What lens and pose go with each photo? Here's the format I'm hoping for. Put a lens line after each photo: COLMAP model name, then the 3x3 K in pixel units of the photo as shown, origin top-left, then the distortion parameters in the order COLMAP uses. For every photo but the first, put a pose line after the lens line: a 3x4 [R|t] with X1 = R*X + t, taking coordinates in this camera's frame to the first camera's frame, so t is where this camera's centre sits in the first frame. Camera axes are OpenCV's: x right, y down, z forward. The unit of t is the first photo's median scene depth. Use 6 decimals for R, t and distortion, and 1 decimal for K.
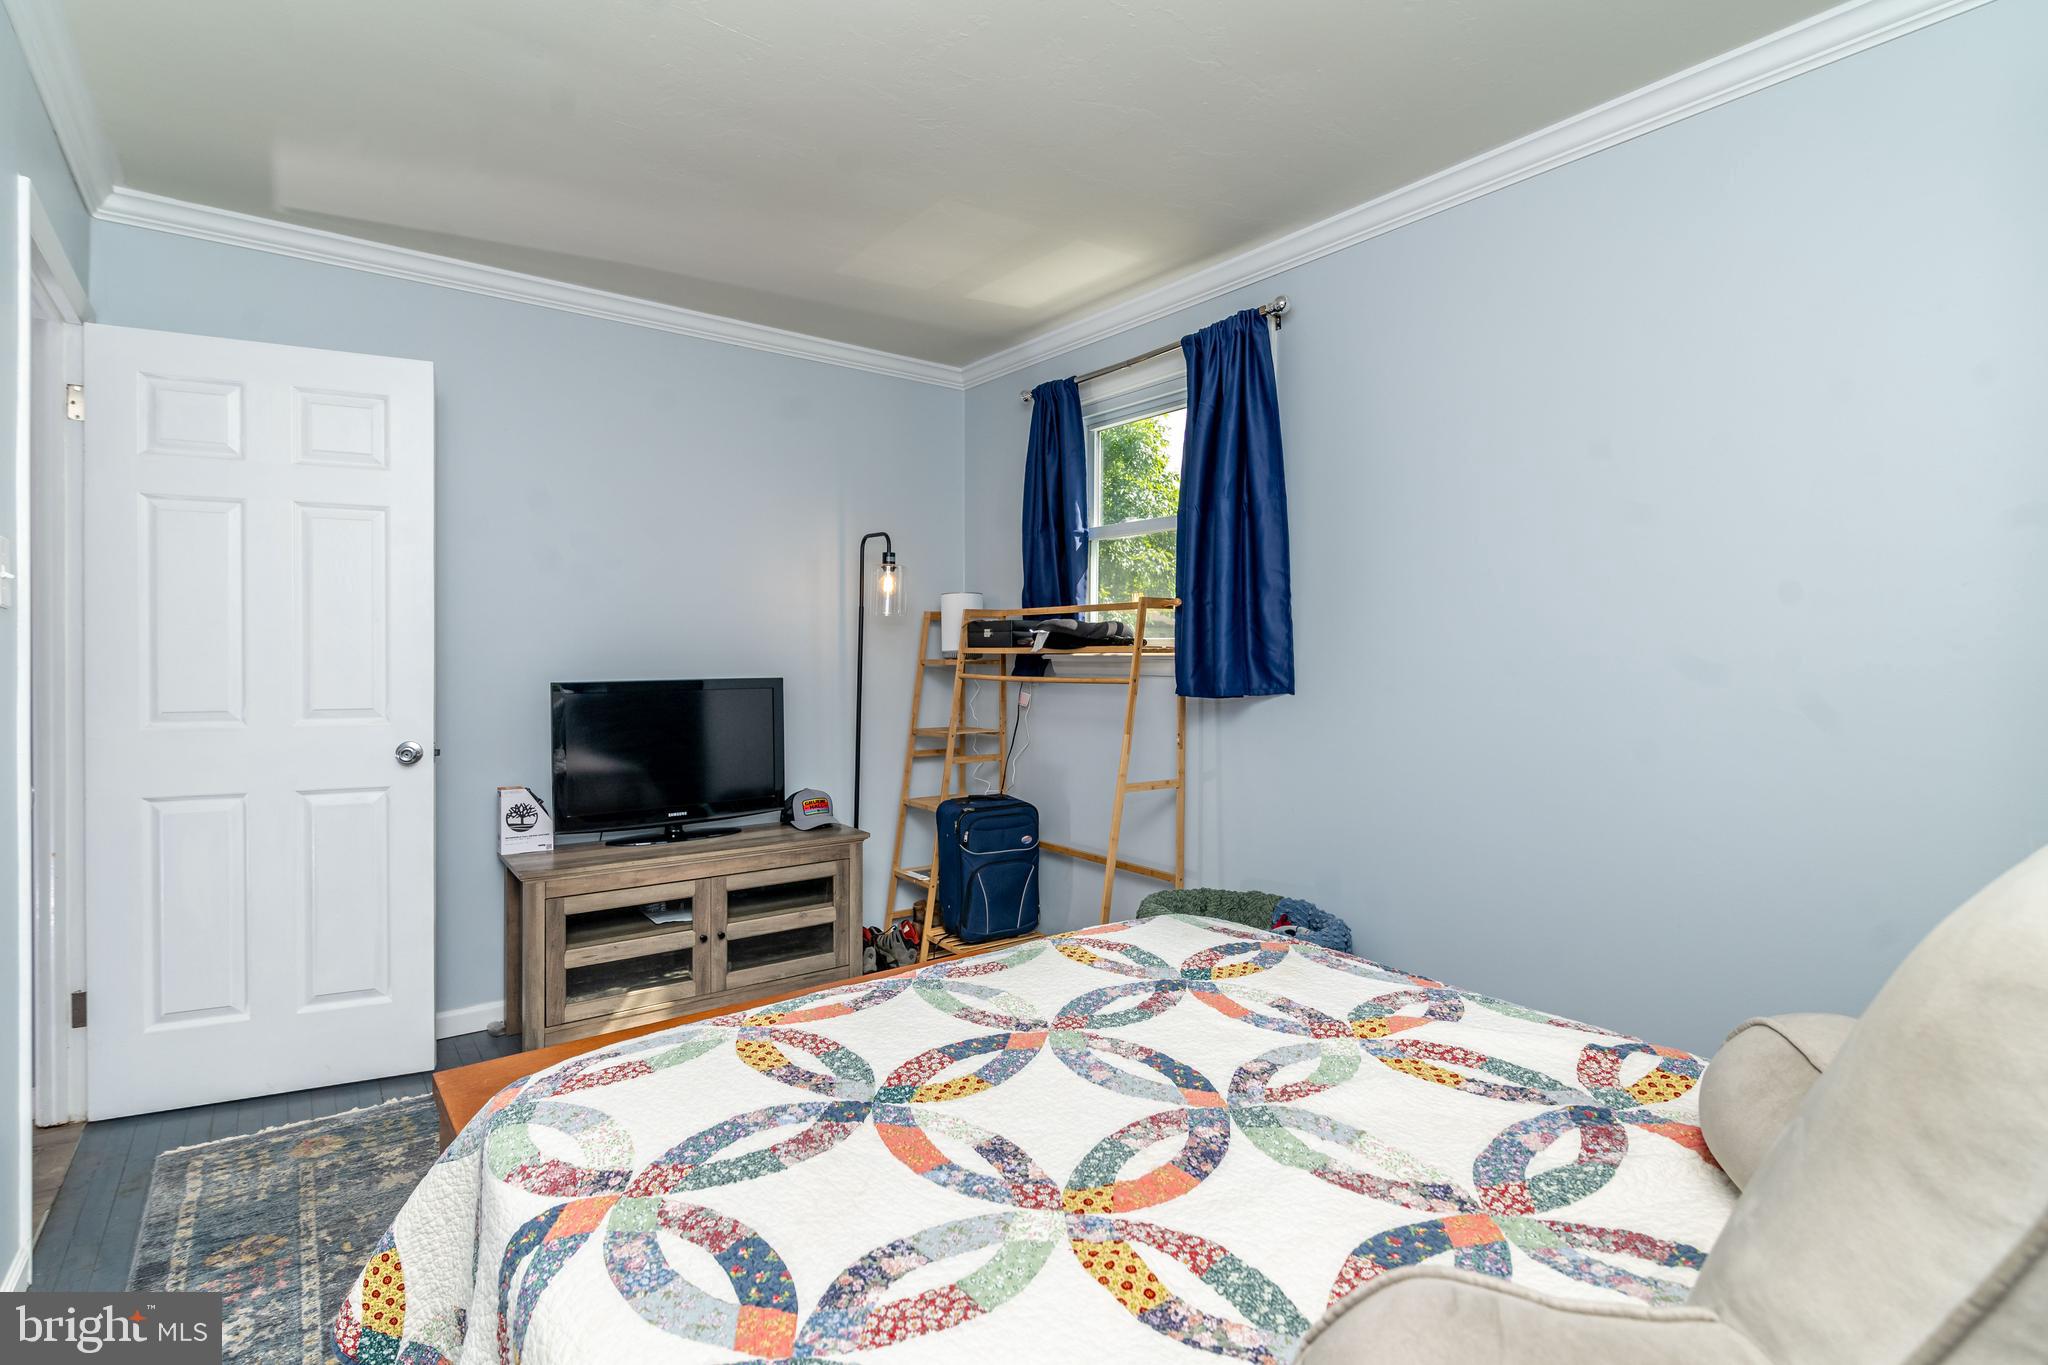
lens RADIAL K [[953.6, 0, 1033.2], [0, 953.6, 686.0], [0, 0, 1]] dist [-0.005325, 0.000016]
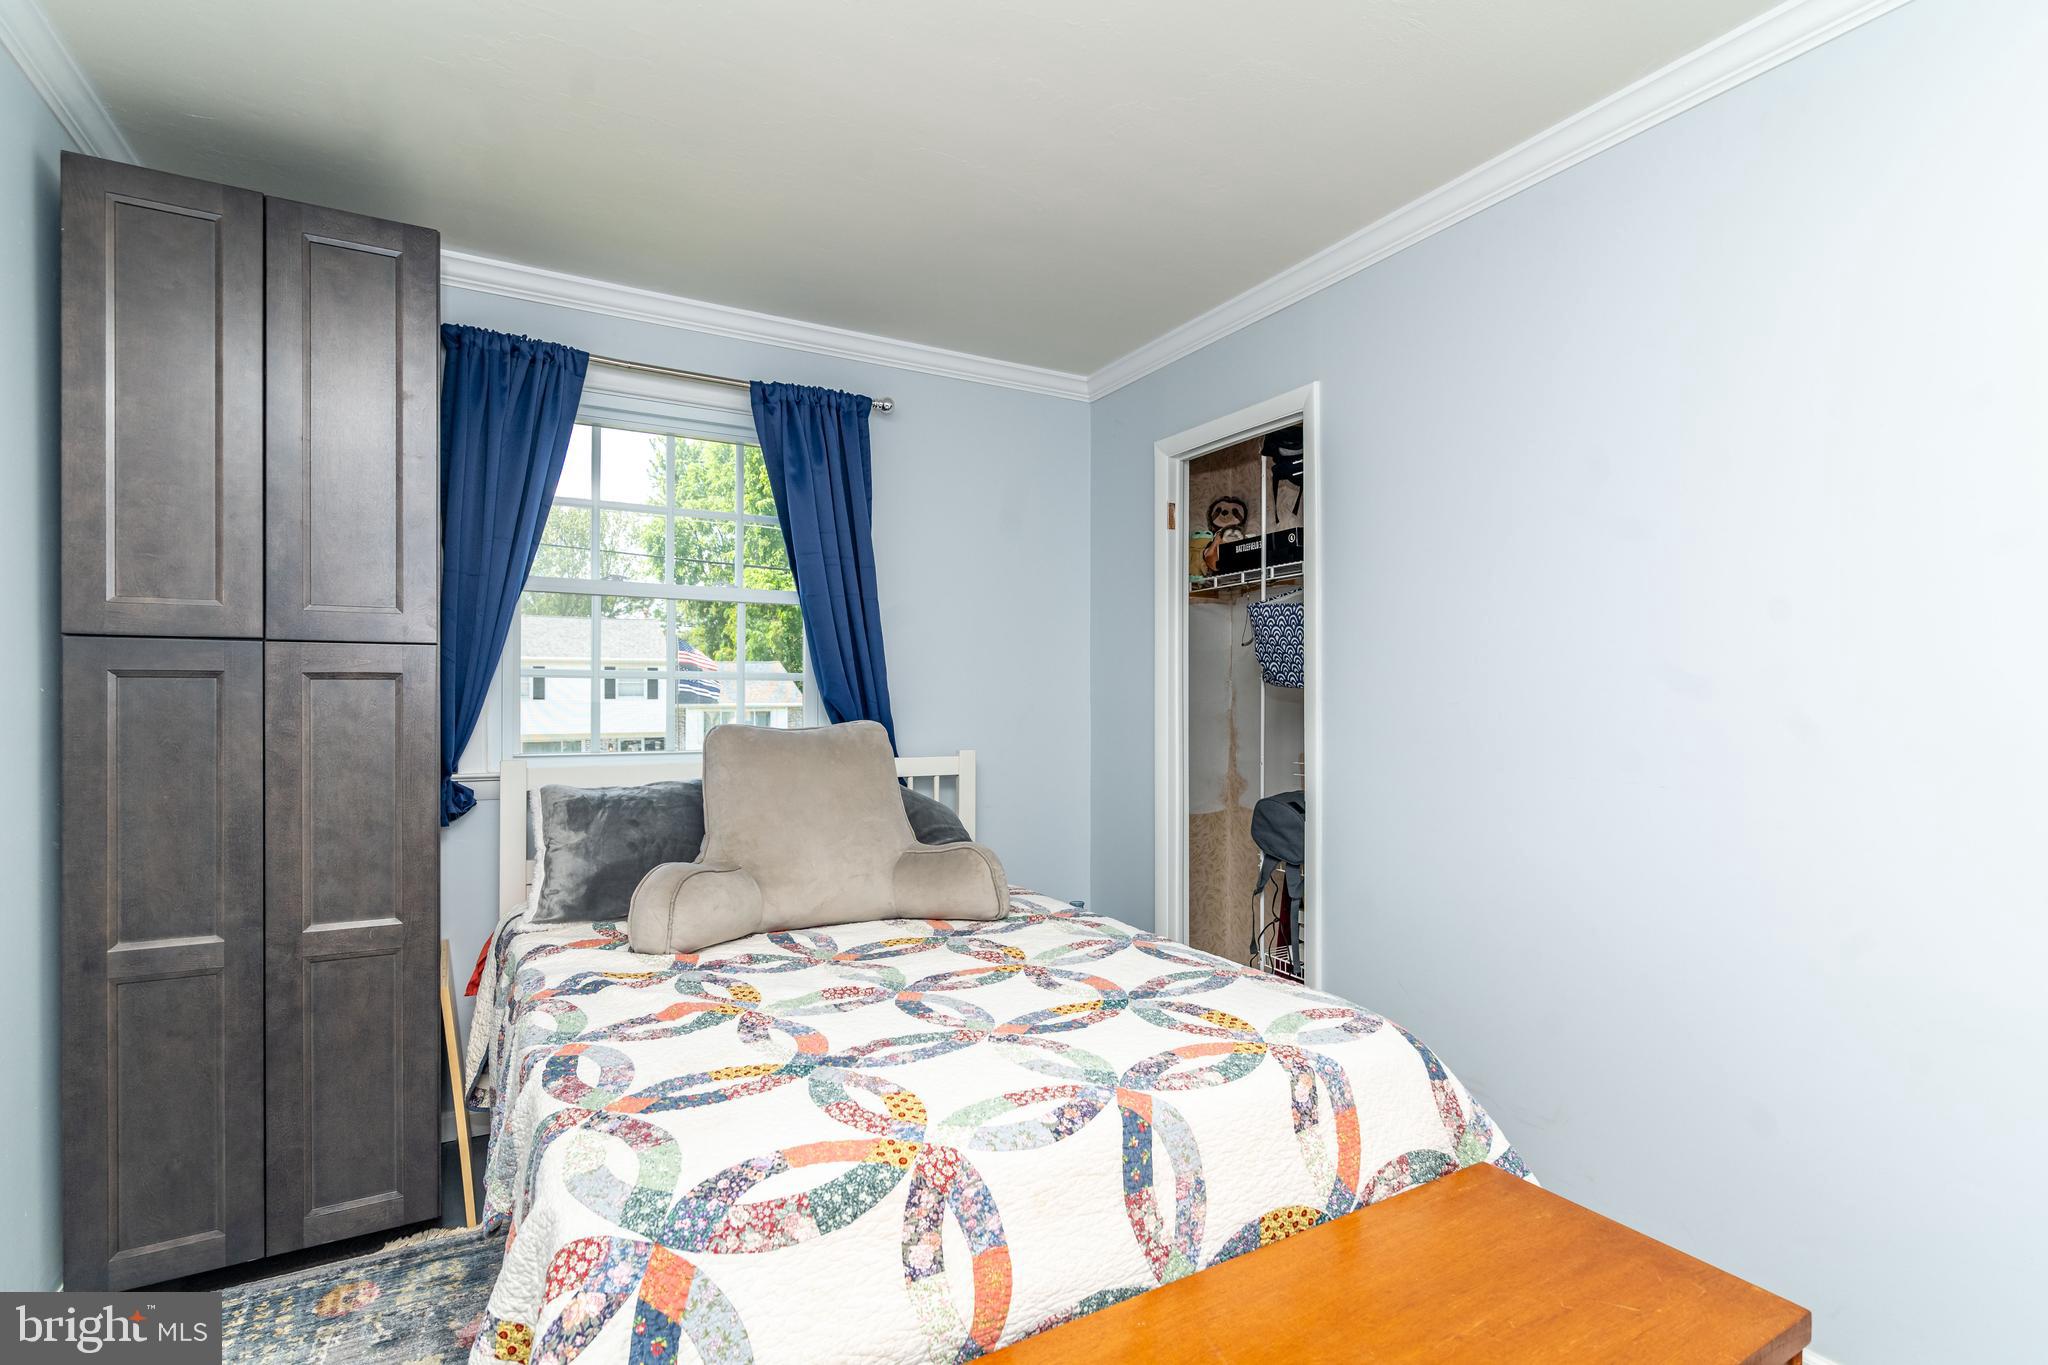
lens RADIAL K [[965.5, 0, 1024.9], [0, 965.5, 693.7], [0, 0, 1]] dist [-0.000780, 0.000581]
pose [[-0.989460, -0.003858, 0.144756, -0.162630], [0.000458, 0.999557, 0.029774, -0.066968], [-0.144807, 0.029527, -0.989019, 1.822214]]
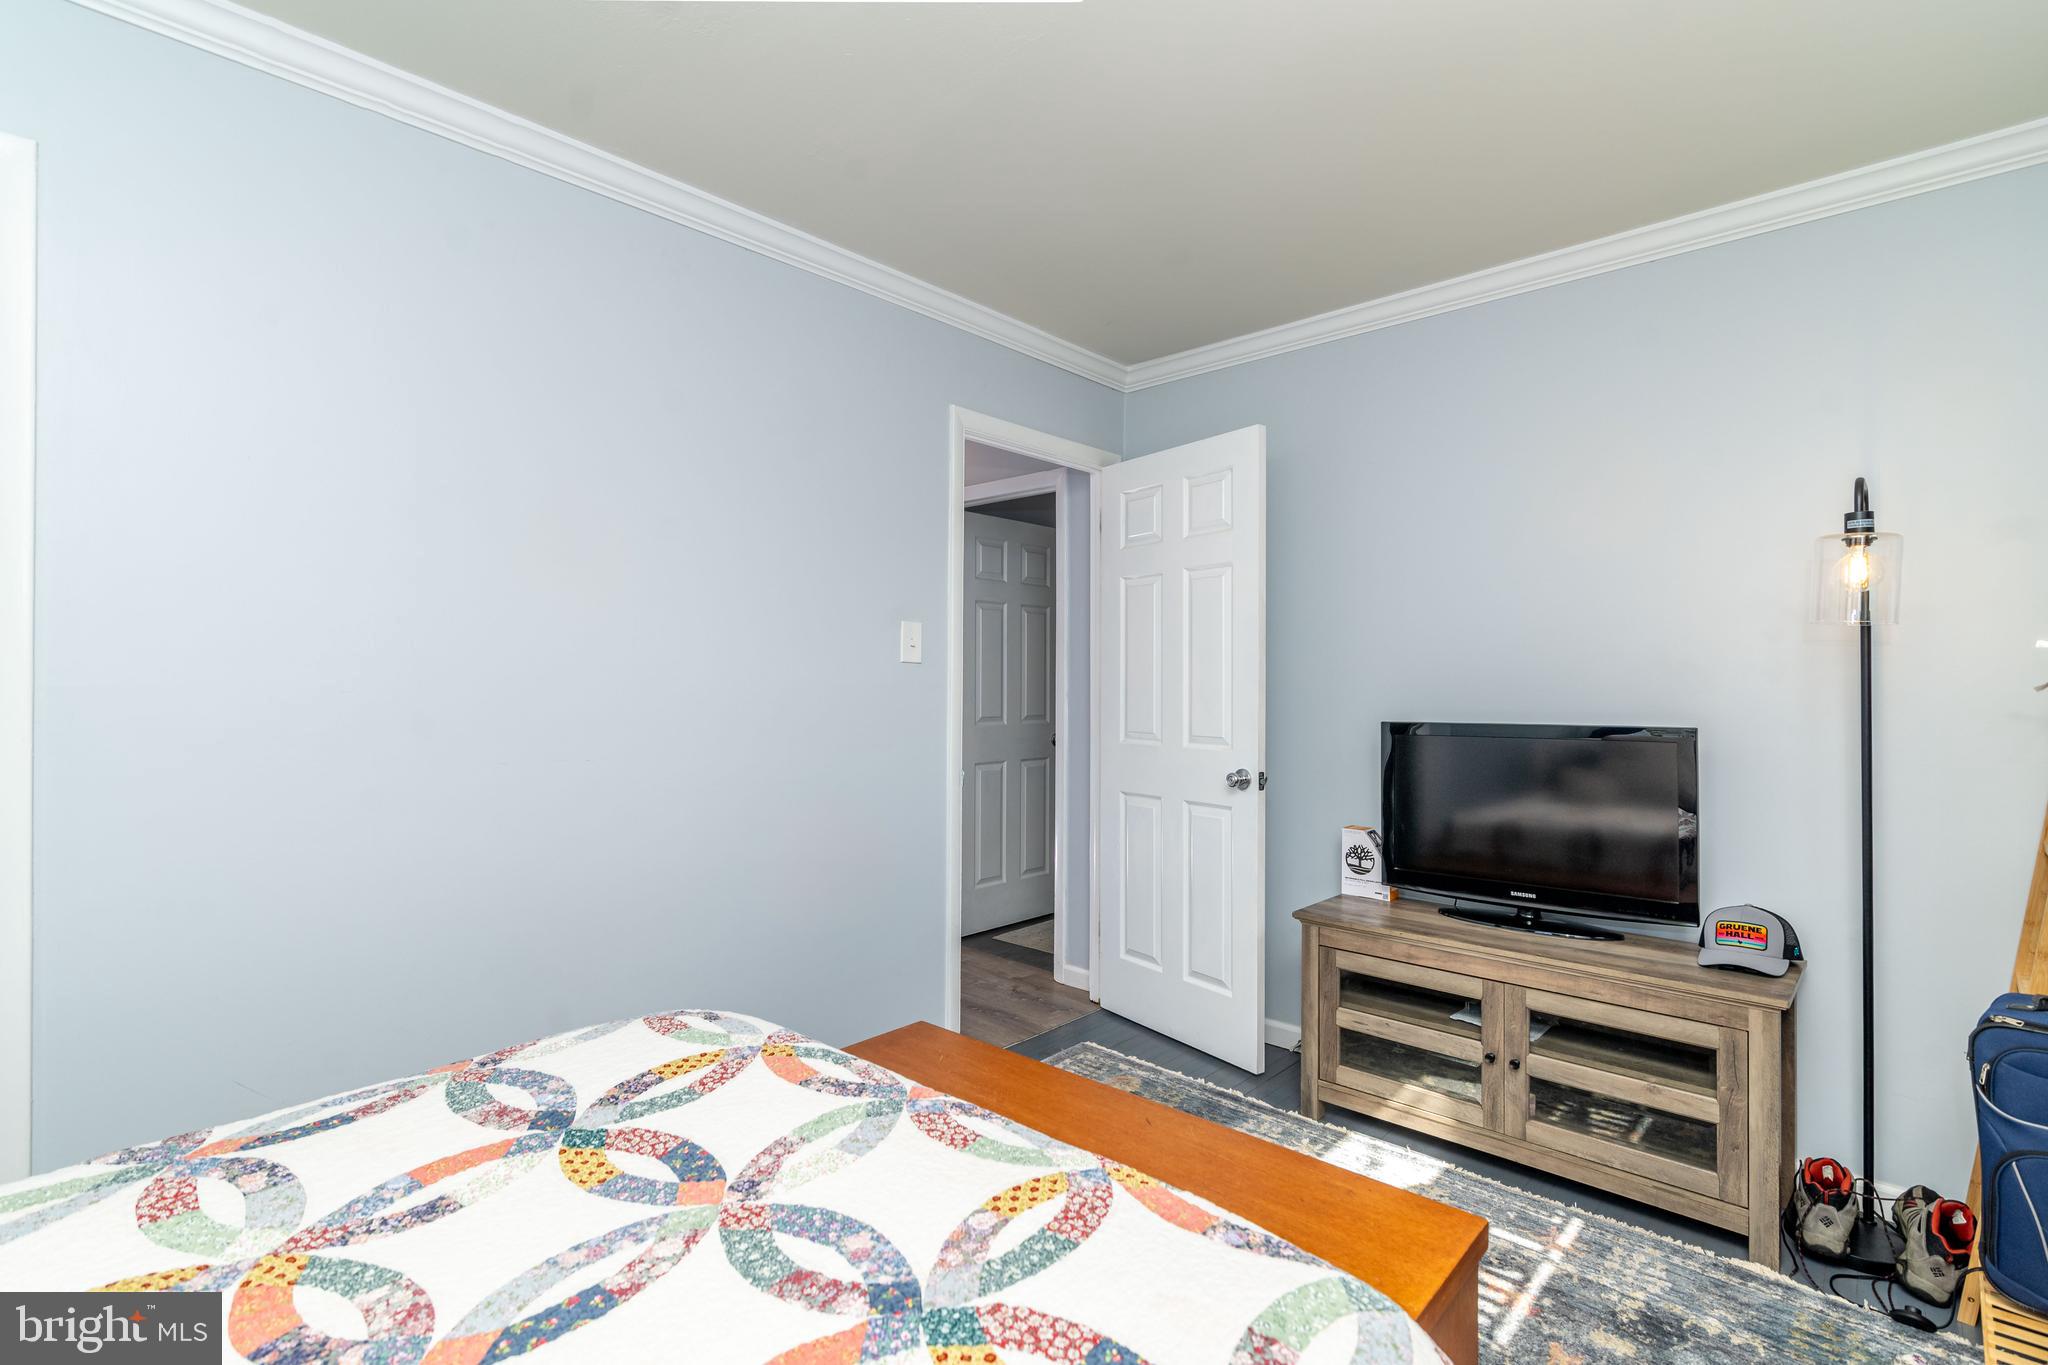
lens RADIAL K [[953.6, 0, 1033.2], [0, 953.6, 686.0], [0, 0, 1]] dist [-0.005325, 0.000016]
pose [[0.180908, -0.001261, -0.983499, 0.677333], [-0.033906, 0.999397, -0.007518, -0.037989], [0.982915, 0.034707, 0.180756, 0.933285]]
